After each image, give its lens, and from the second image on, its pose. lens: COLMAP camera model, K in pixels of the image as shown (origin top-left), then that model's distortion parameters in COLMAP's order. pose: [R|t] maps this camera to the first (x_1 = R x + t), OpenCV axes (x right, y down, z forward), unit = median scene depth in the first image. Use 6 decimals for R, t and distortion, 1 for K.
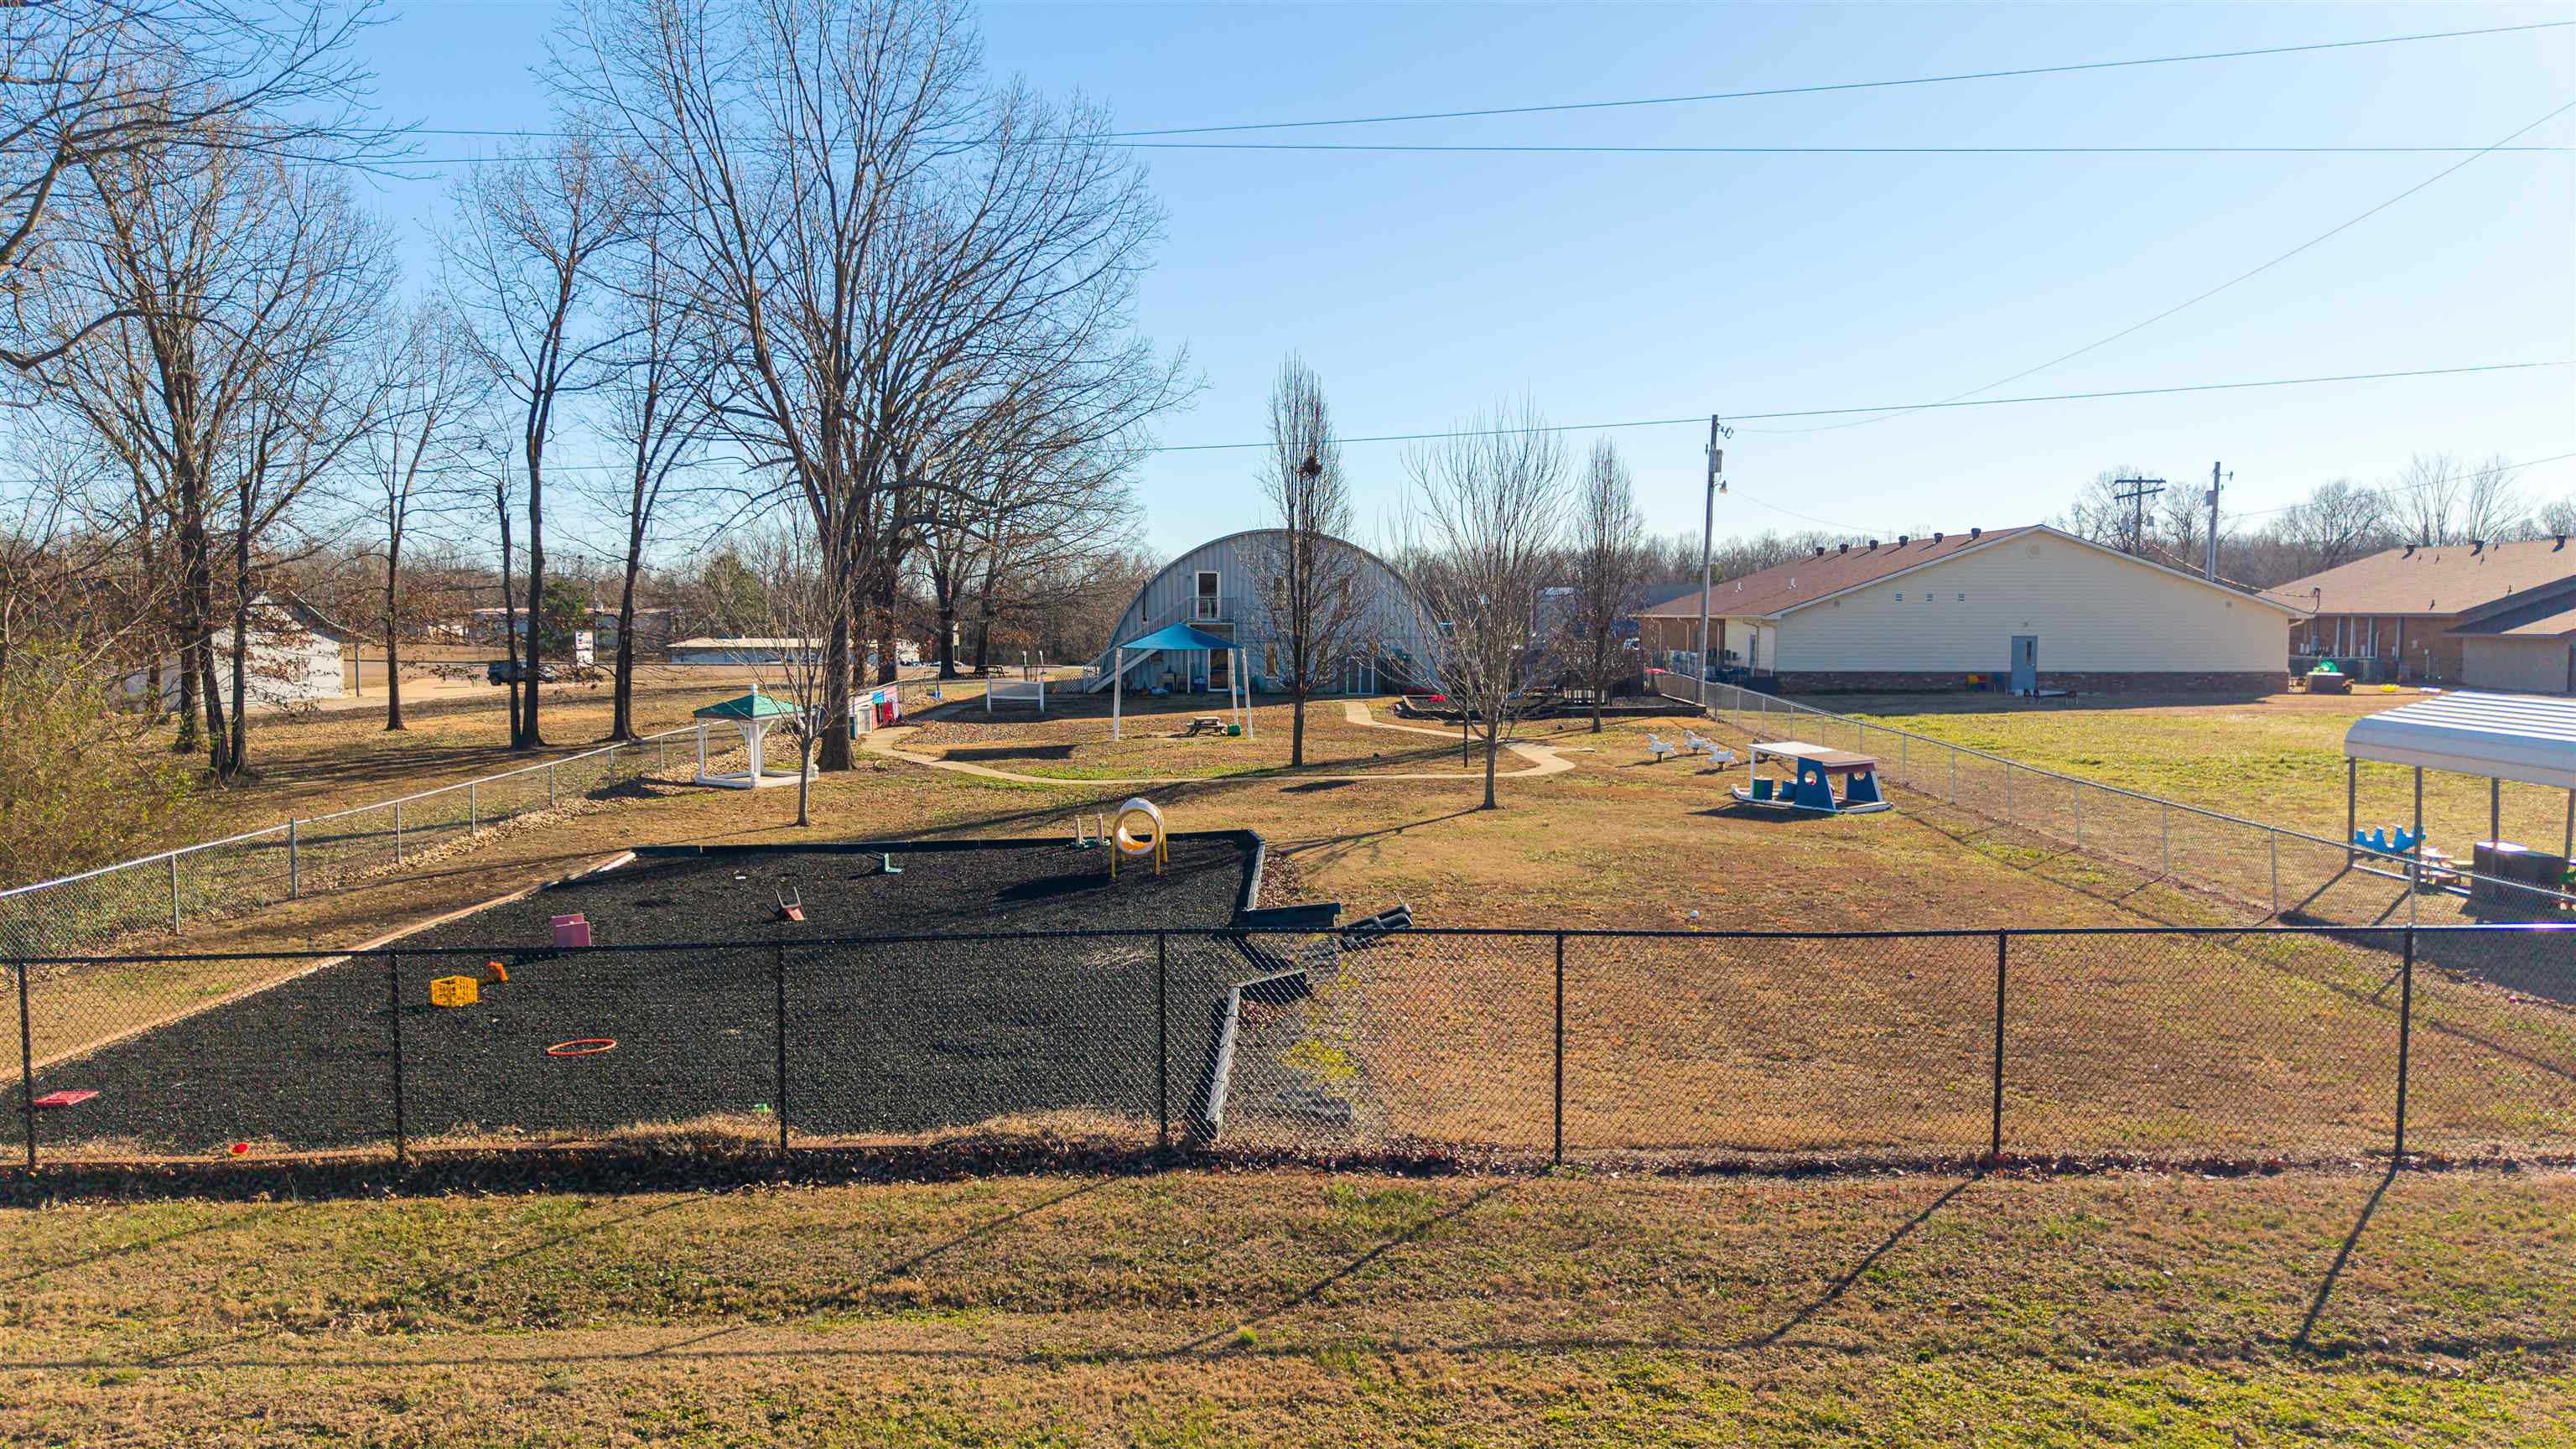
lens RADIAL K [[1724.8, 0, 1288.0], [0, 1724.8, 724.5], [0, 0, 1]] dist [0.037289, -0.051307]
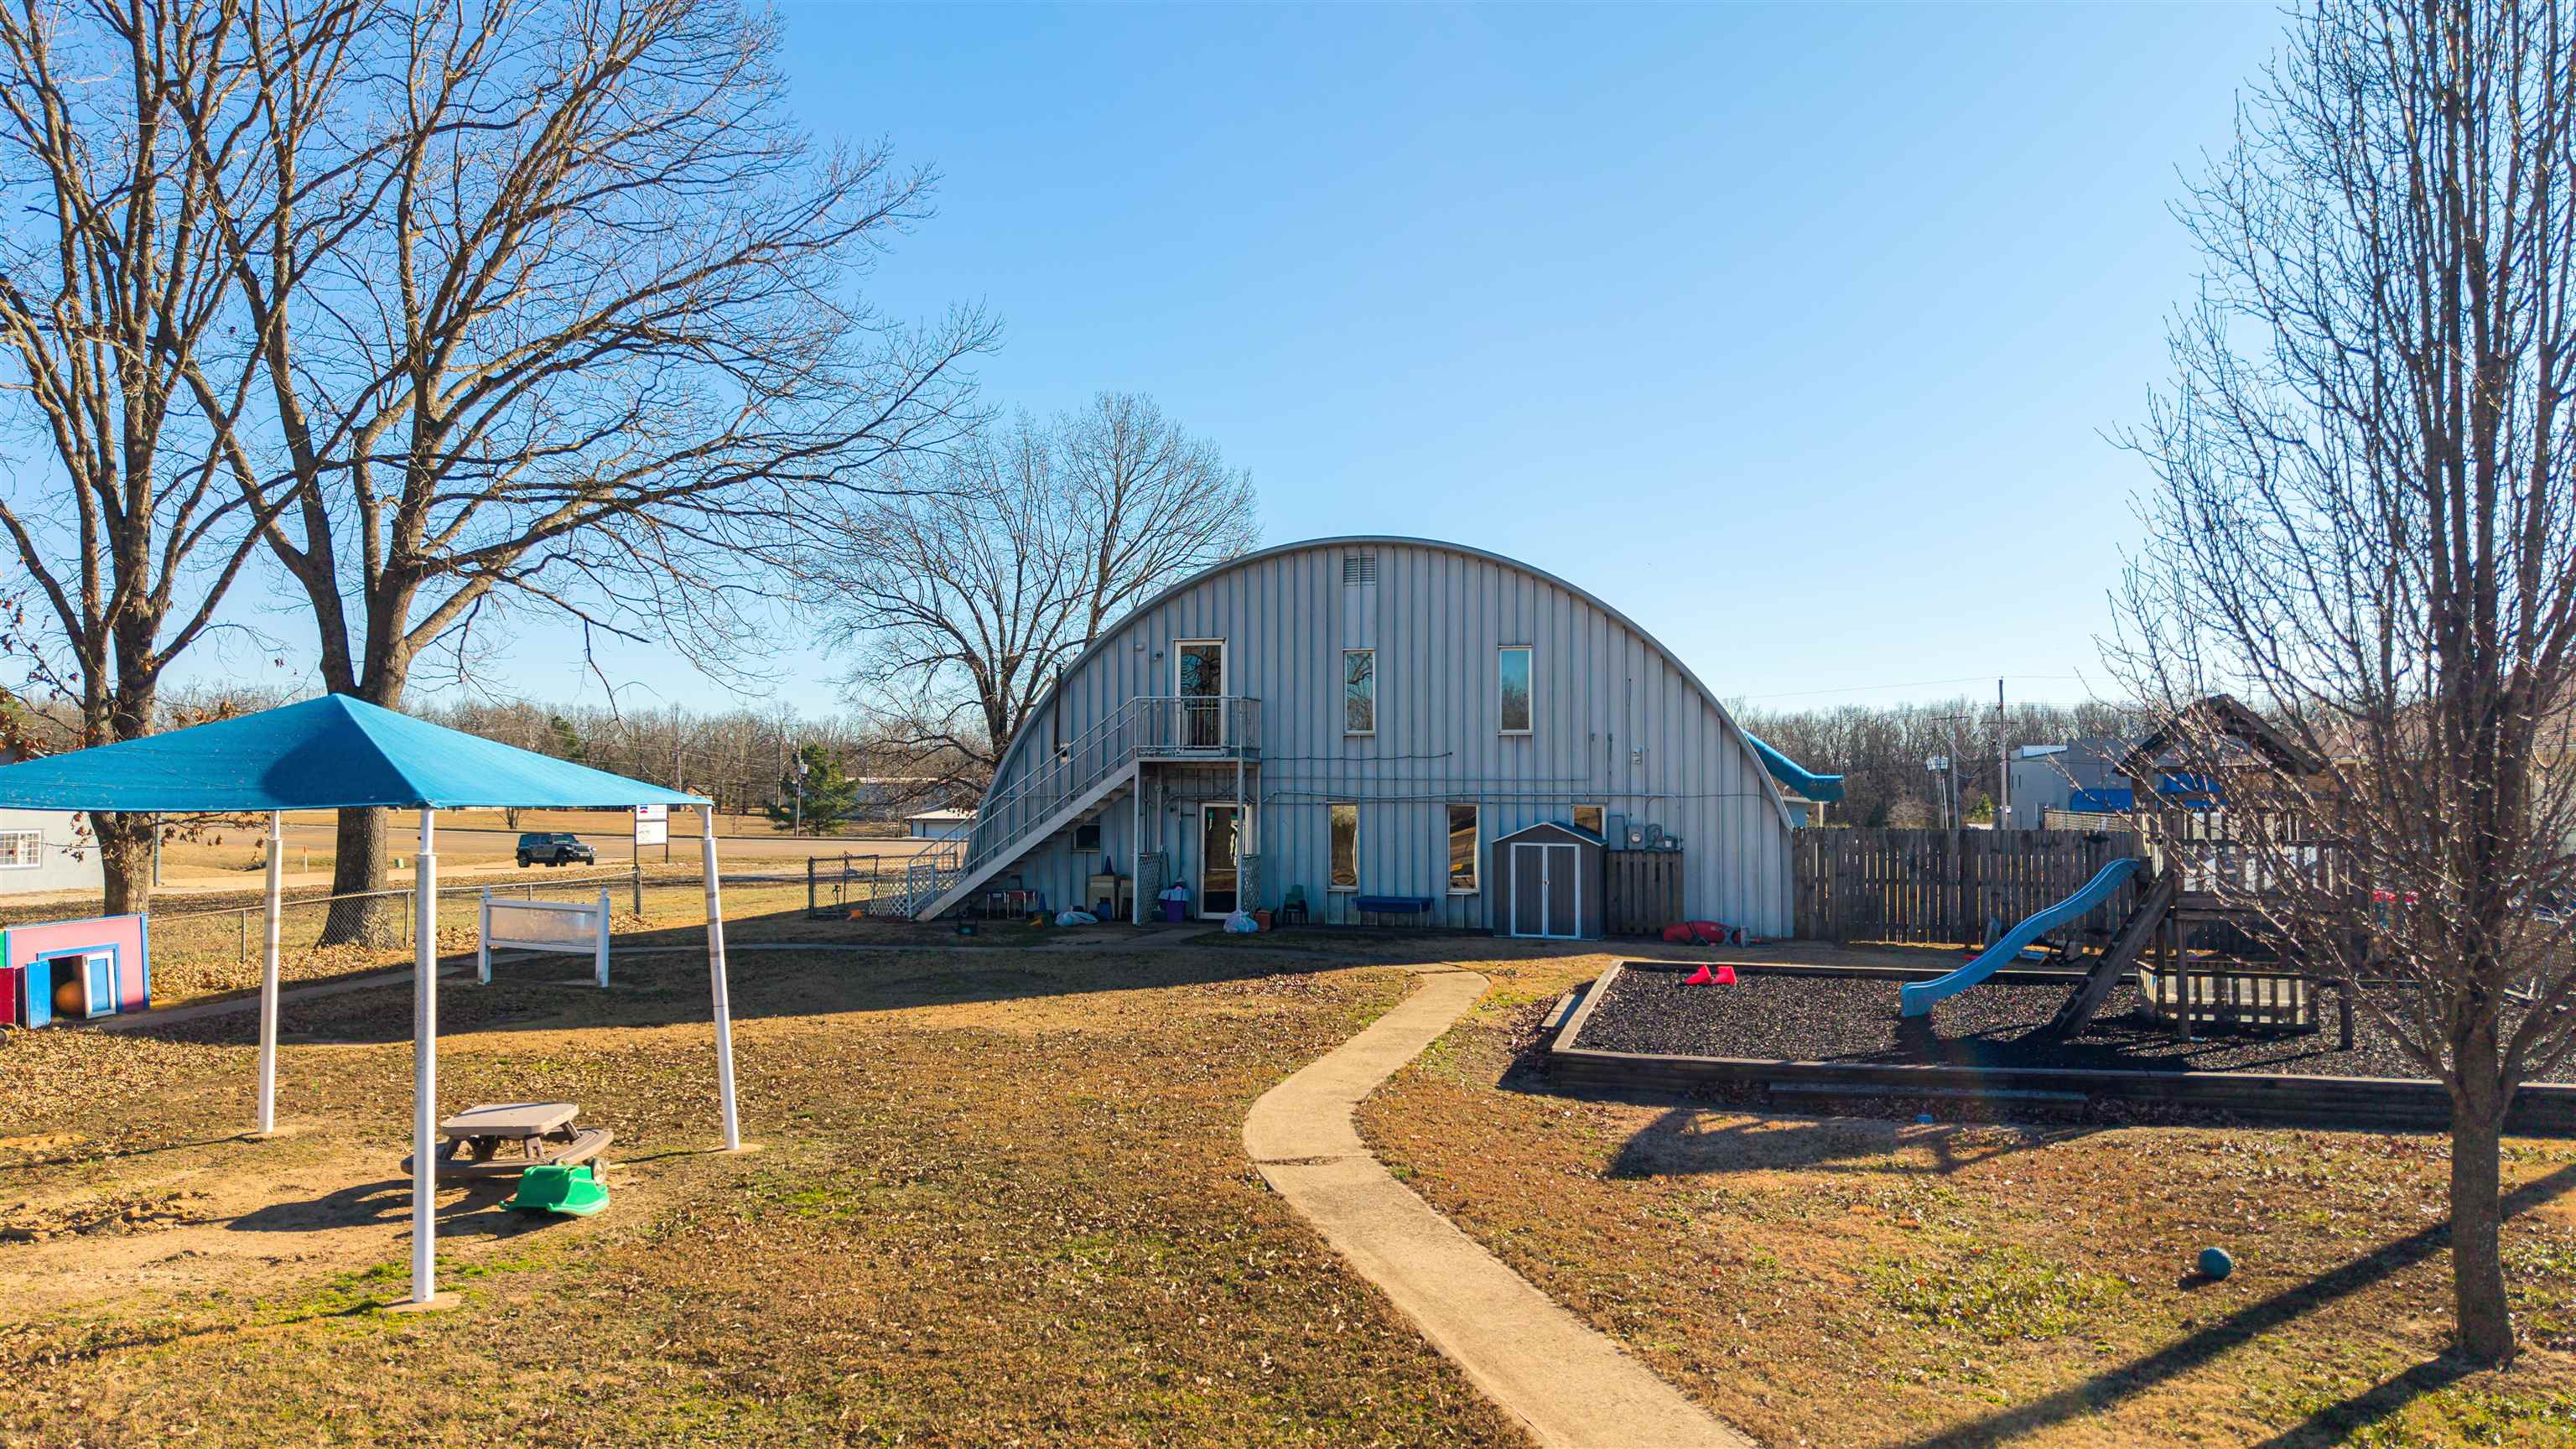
lens RADIAL K [[1724.8, 0, 1288.0], [0, 1724.8, 724.5], [0, 0, 1]] dist [0.037289, -0.051307]
pose [[0.968775, -0.009356, -0.247764, 0.034729], [-0.015669, 0.994980, -0.098838, -0.011119], [0.247445, 0.099634, 0.963766, 0.253740]]
